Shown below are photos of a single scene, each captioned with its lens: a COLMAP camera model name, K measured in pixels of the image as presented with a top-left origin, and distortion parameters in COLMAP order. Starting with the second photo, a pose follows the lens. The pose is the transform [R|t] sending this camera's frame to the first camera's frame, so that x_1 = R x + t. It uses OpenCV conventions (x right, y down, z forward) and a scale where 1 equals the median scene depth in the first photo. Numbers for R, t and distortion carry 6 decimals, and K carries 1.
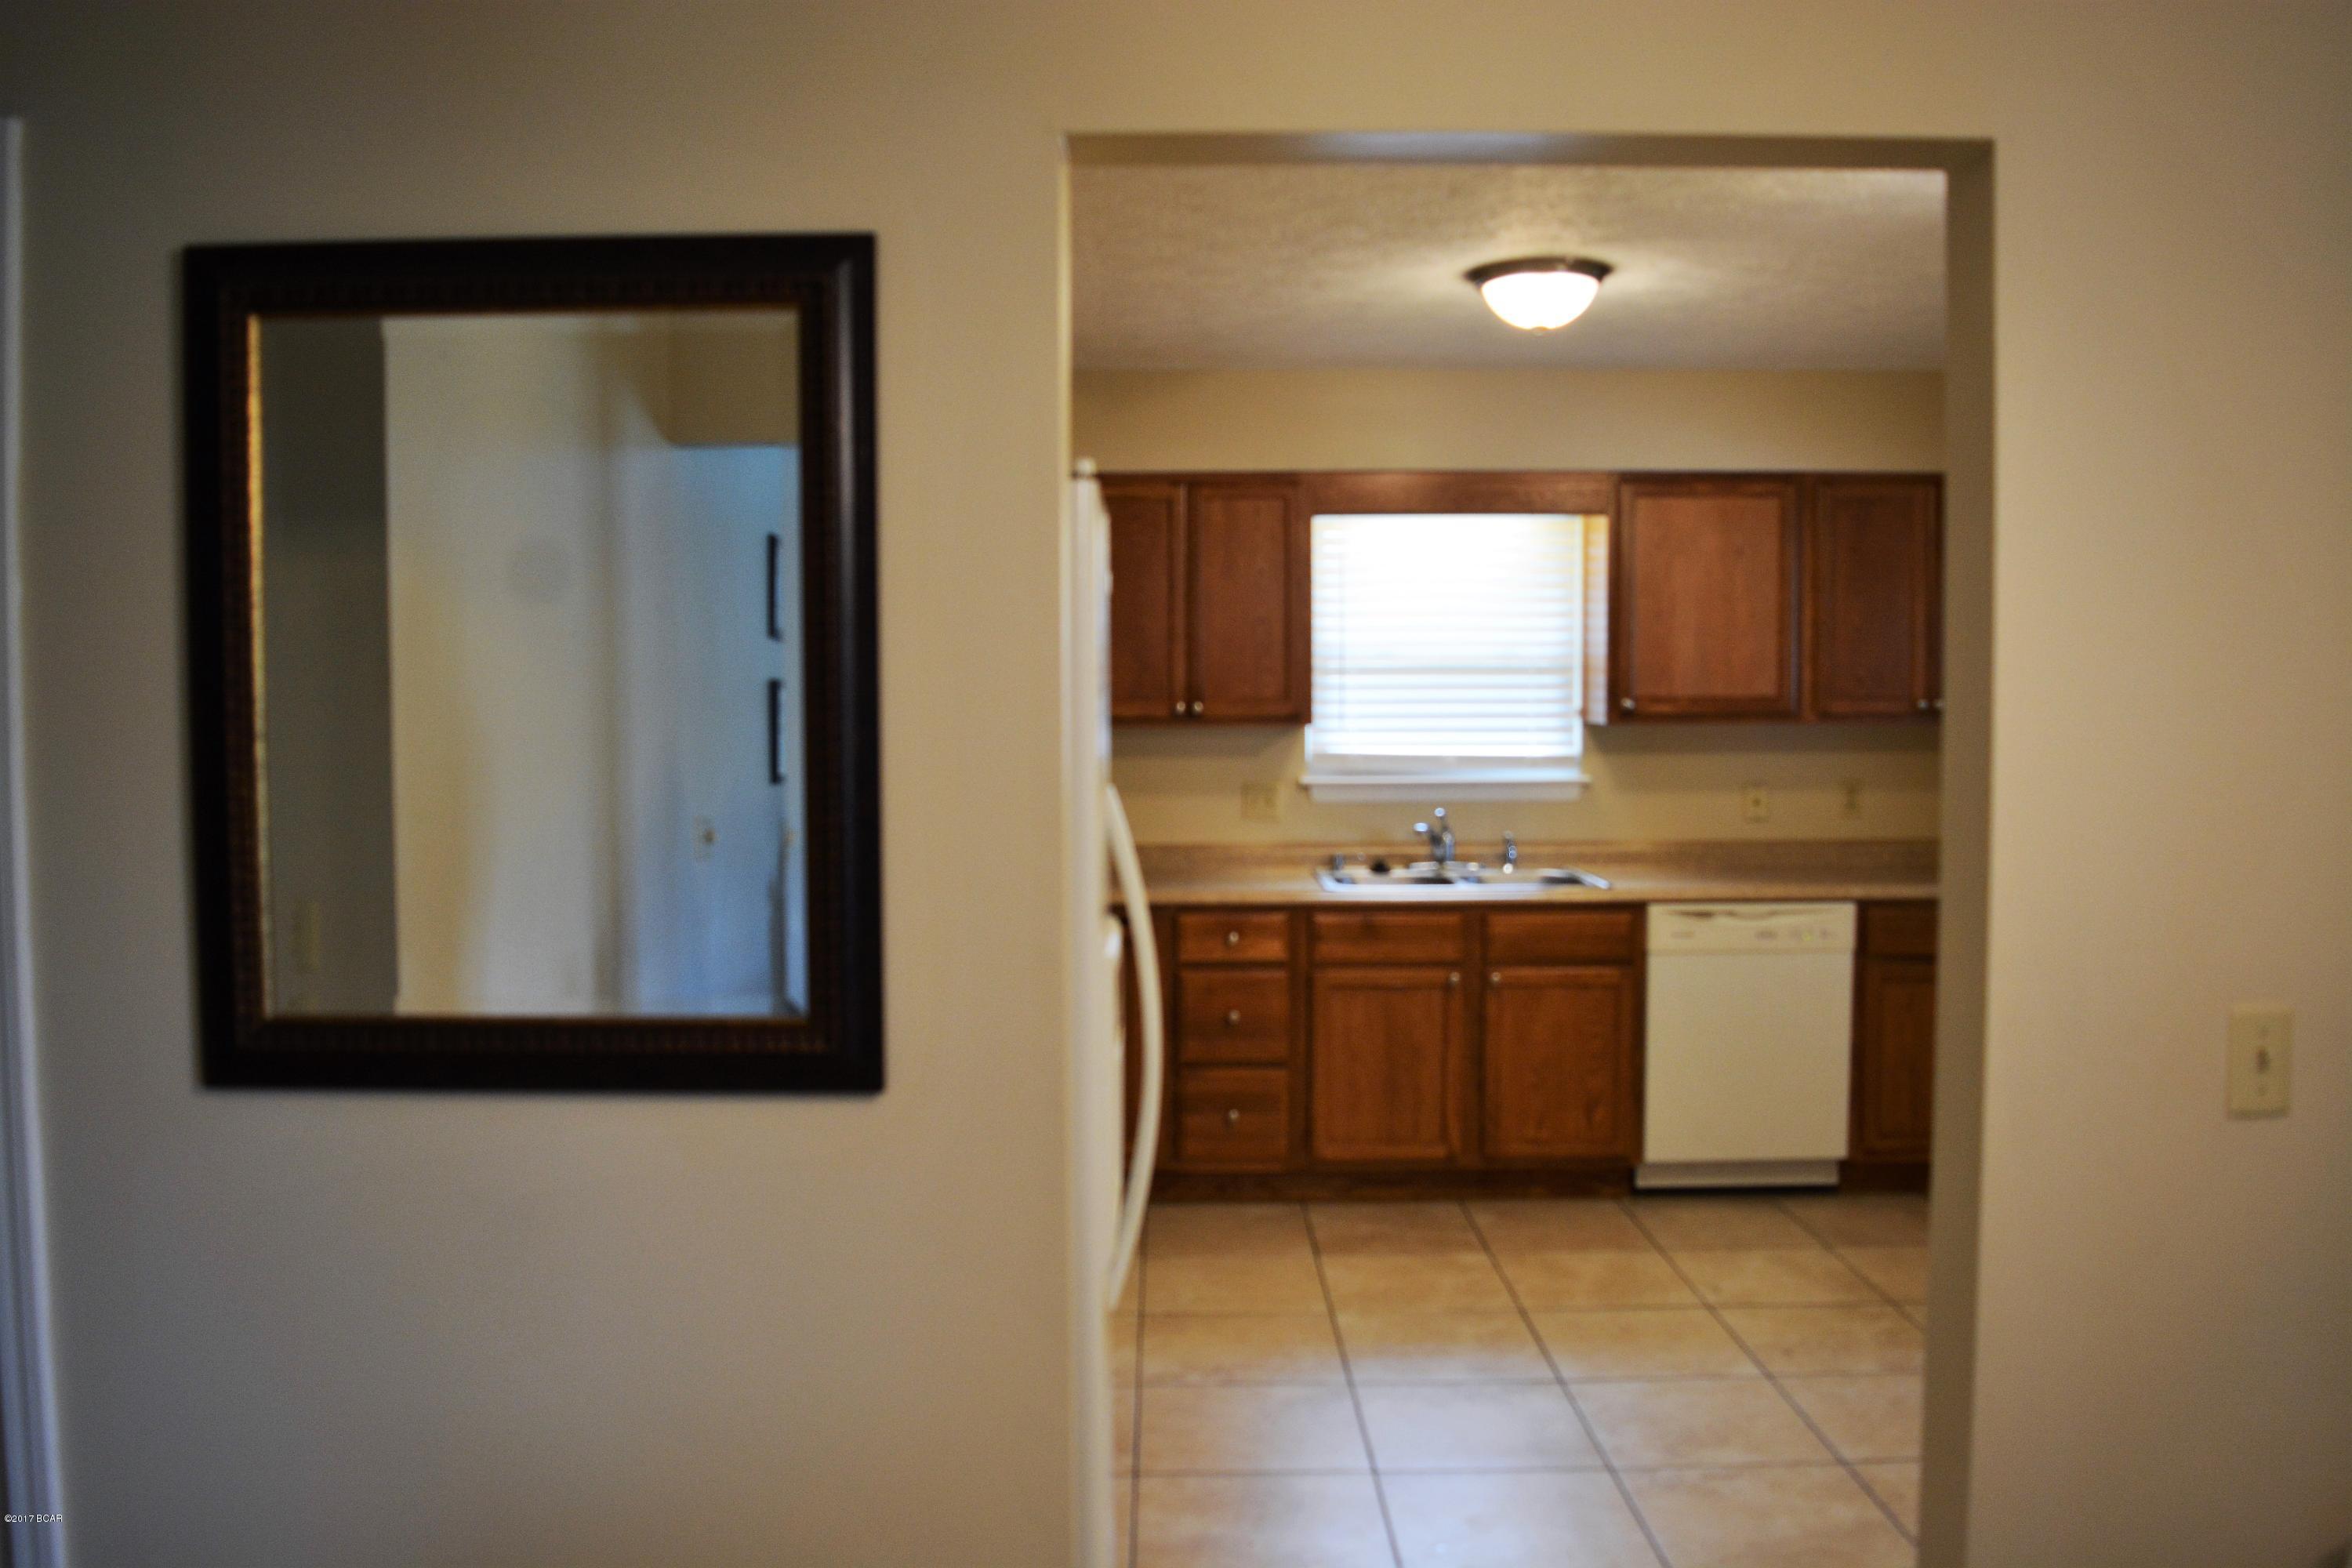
lens RADIAL K [[1862.1, 0, 1162.4], [0, 1862.1, 789.2], [0, 0, 1]] dist [-0.091564, 0.019057]
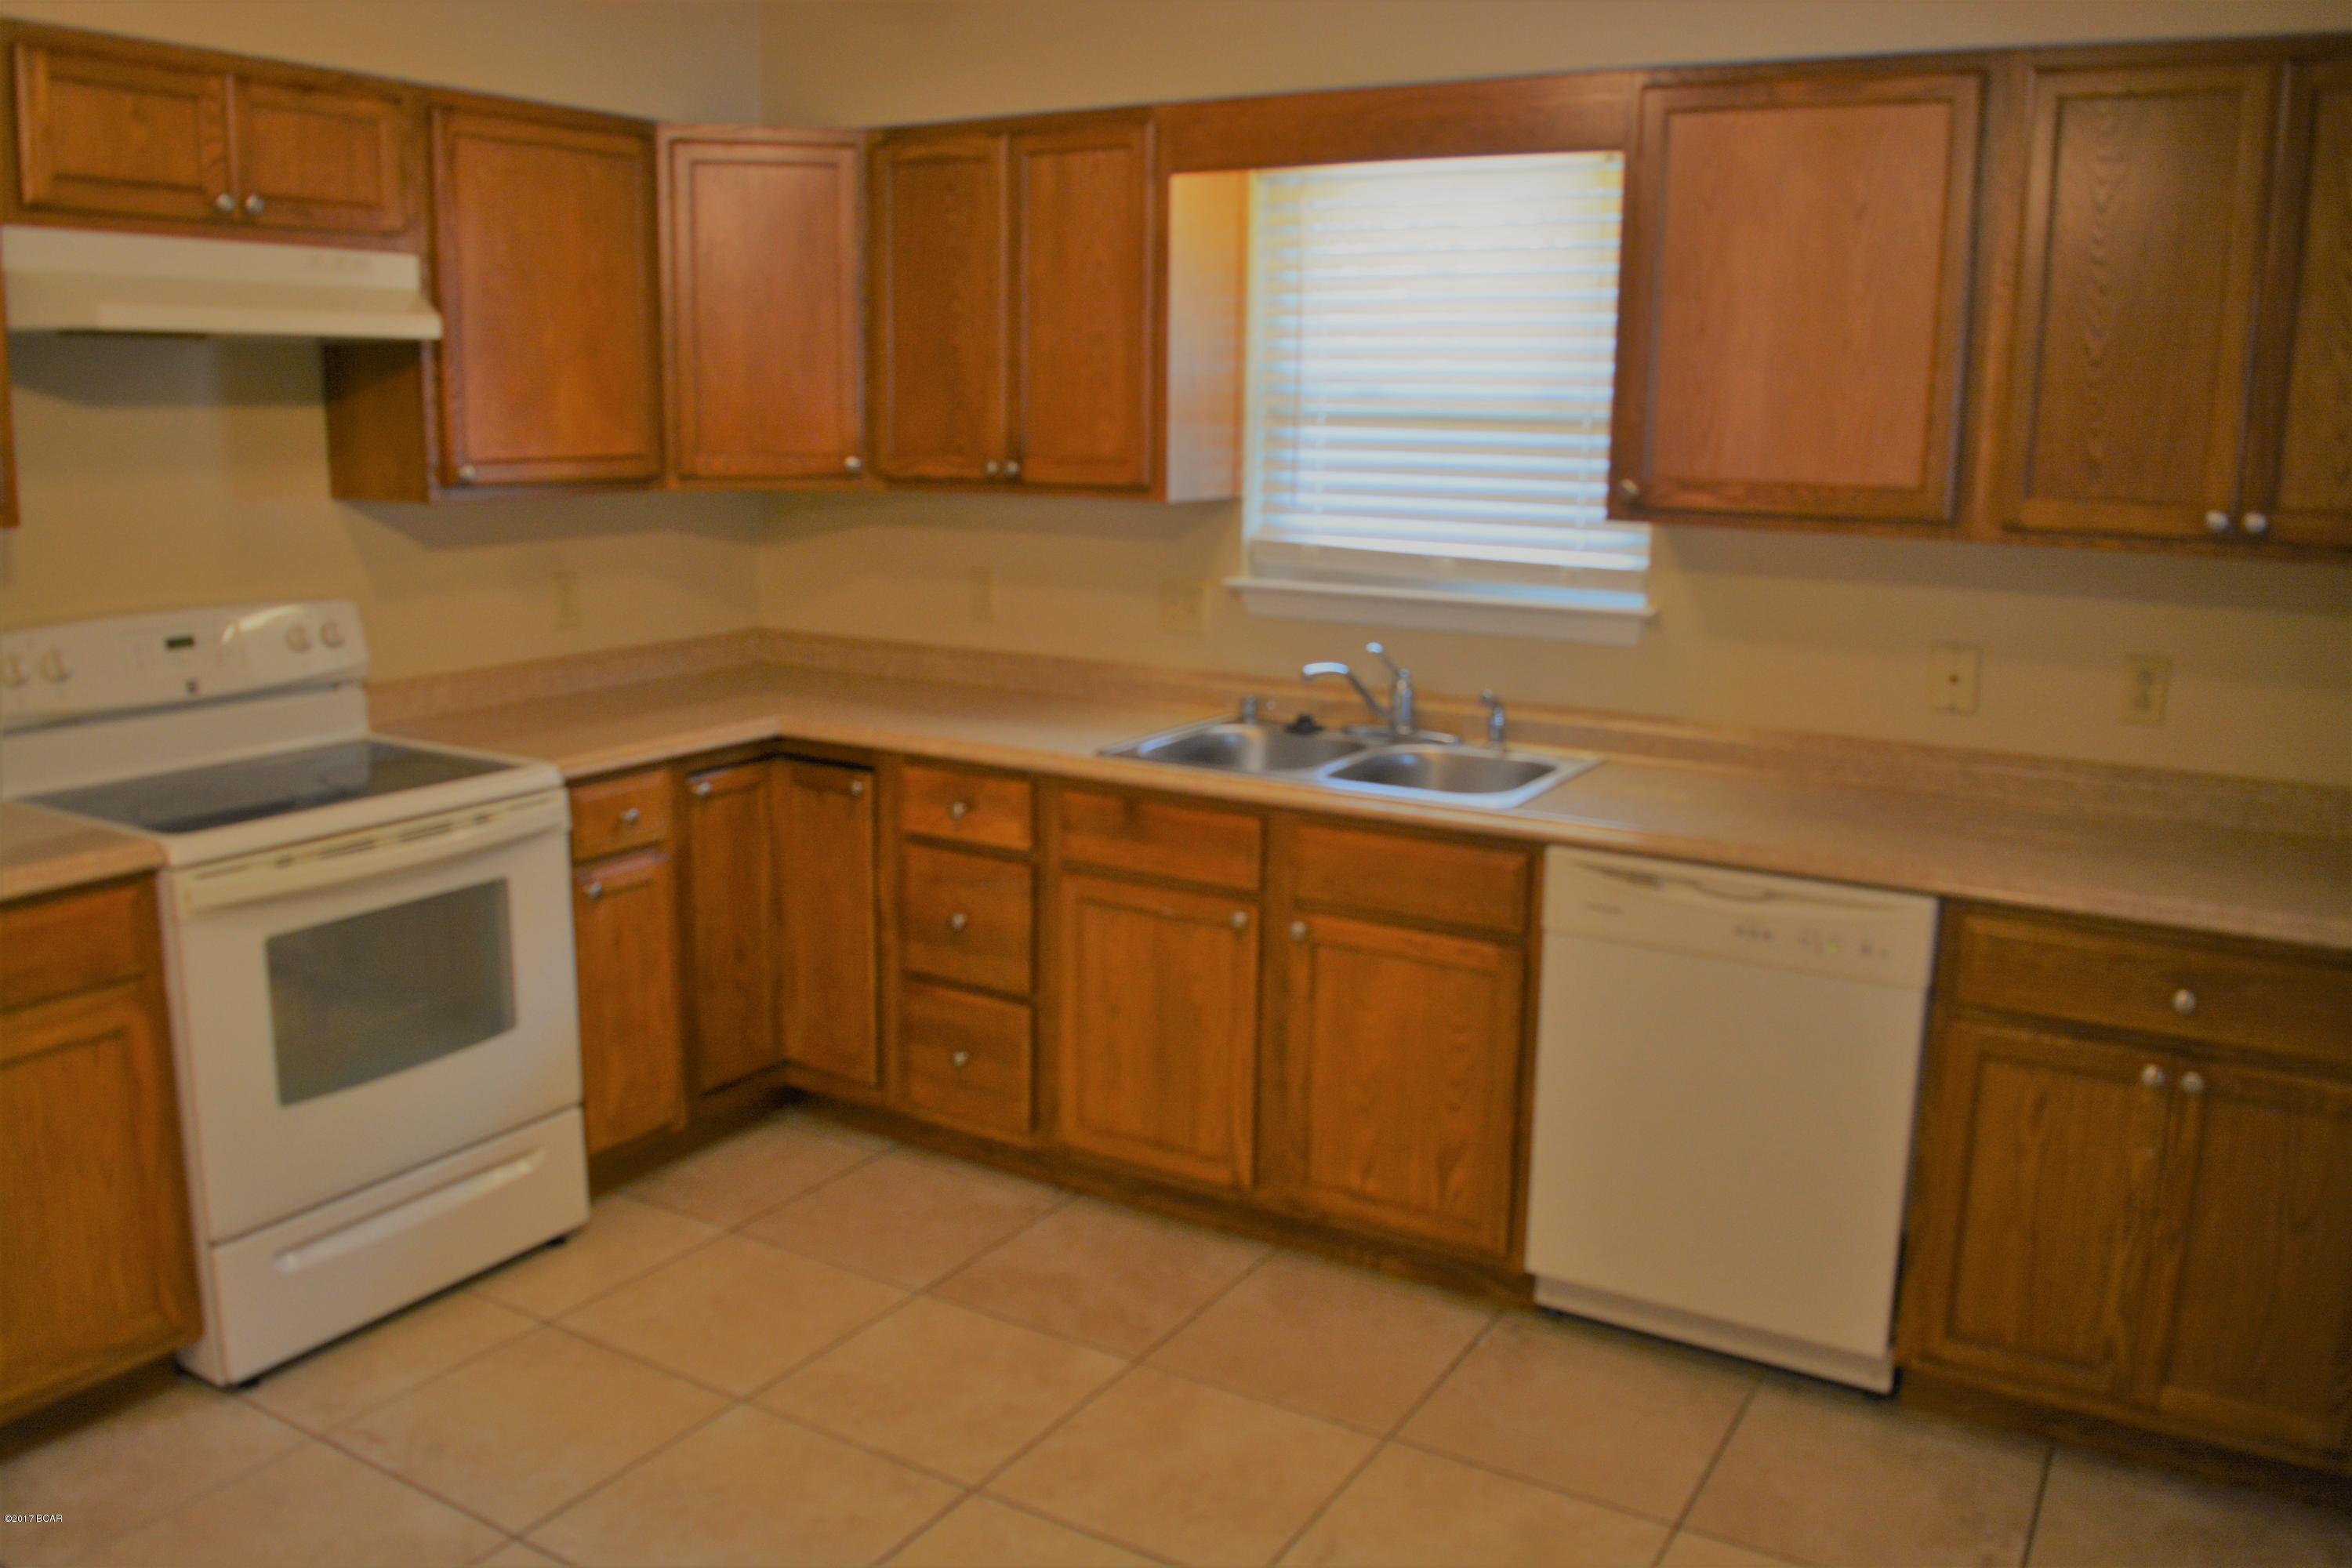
lens RADIAL K [[1862.1, 0, 1181.6], [0, 1862.1, 778.9], [0, 0, 1]] dist [-0.091564, 0.019057]
pose [[0.856746, 0.120837, -0.501382, 0.431333], [-0.050259, 0.987099, 0.152017, -0.037650], [0.513283, -0.105041, 0.851767, 0.438827]]
